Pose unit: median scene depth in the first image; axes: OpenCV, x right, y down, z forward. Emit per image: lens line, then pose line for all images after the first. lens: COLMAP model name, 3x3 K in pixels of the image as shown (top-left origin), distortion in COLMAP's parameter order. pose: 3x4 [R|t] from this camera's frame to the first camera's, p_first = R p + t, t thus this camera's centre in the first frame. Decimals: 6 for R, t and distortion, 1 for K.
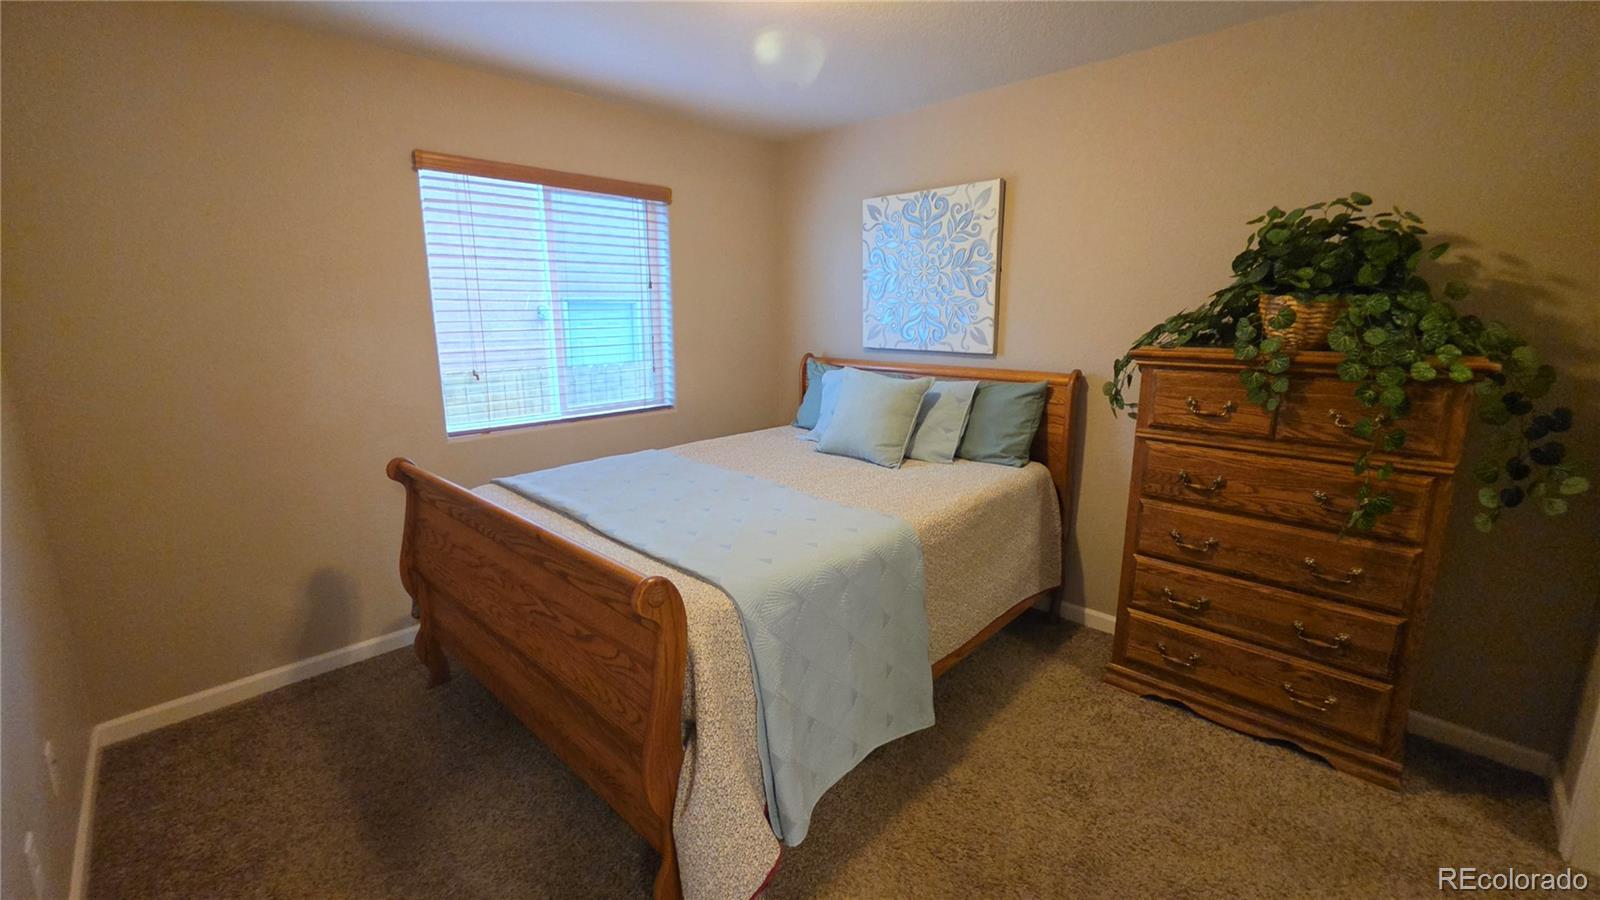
lens RADIAL K [[647.6, 0, 803.5], [0, 647.6, 448.9], [0, 0, 1]] dist [-0.001509, 0.000245]
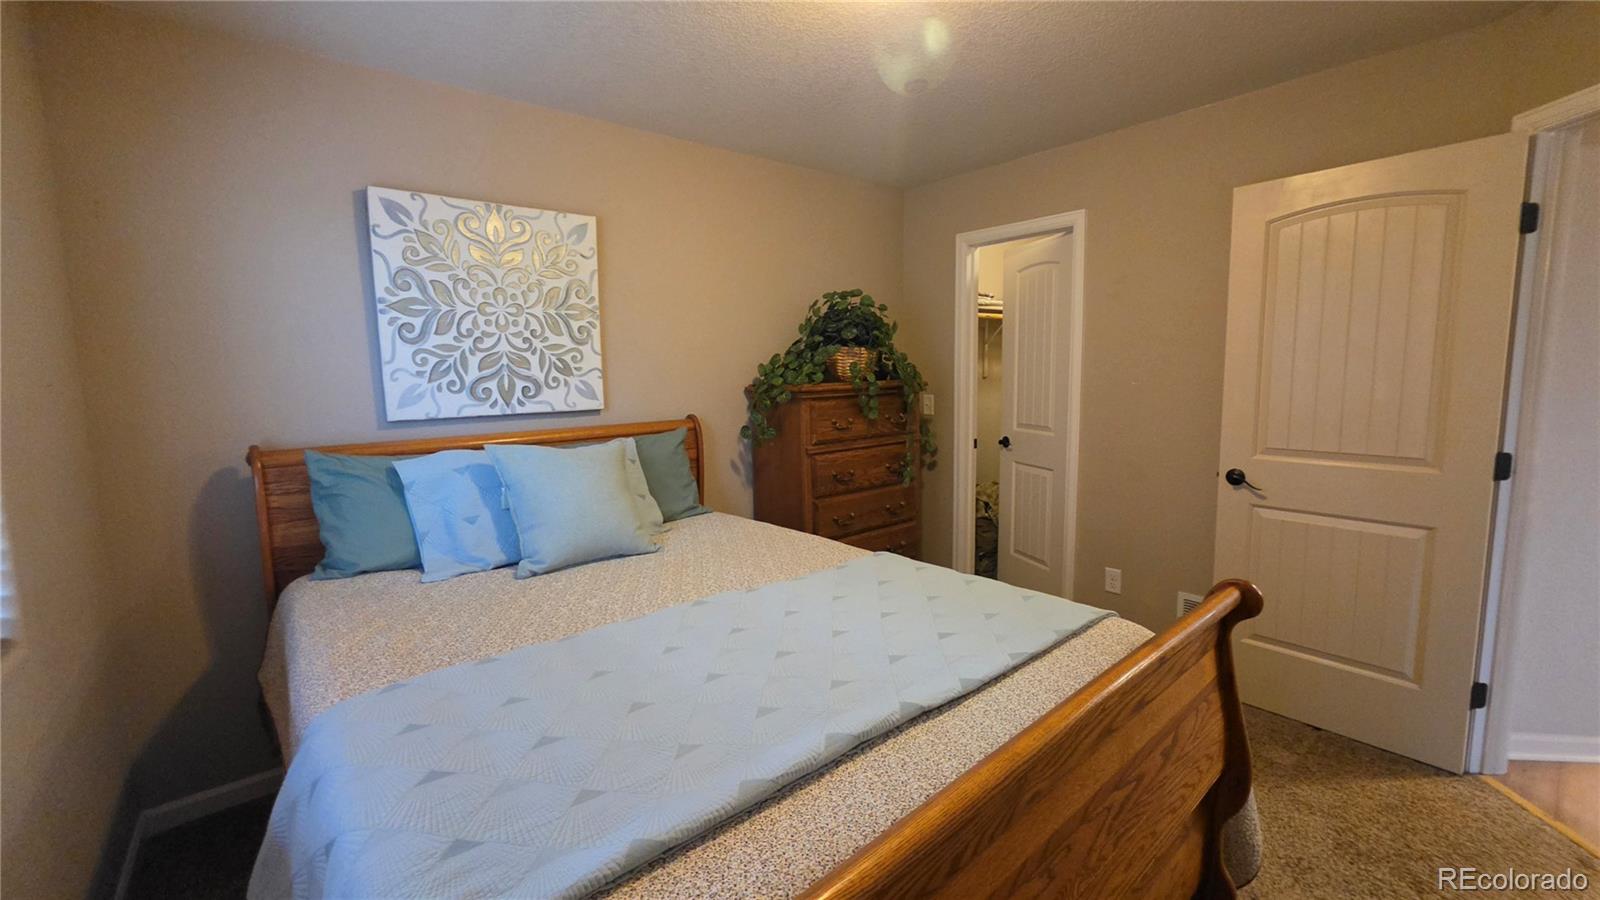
lens RADIAL K [[647.6, 0, 802.1], [0, 647.6, 442.1], [0, 0, 1]] dist [-0.001509, 0.000245]
pose [[0.104003, -0.111939, 0.988258, -0.563287], [0.229692, 0.969488, 0.085640, -0.116709], [-0.967690, 0.218088, 0.126541, 0.638346]]
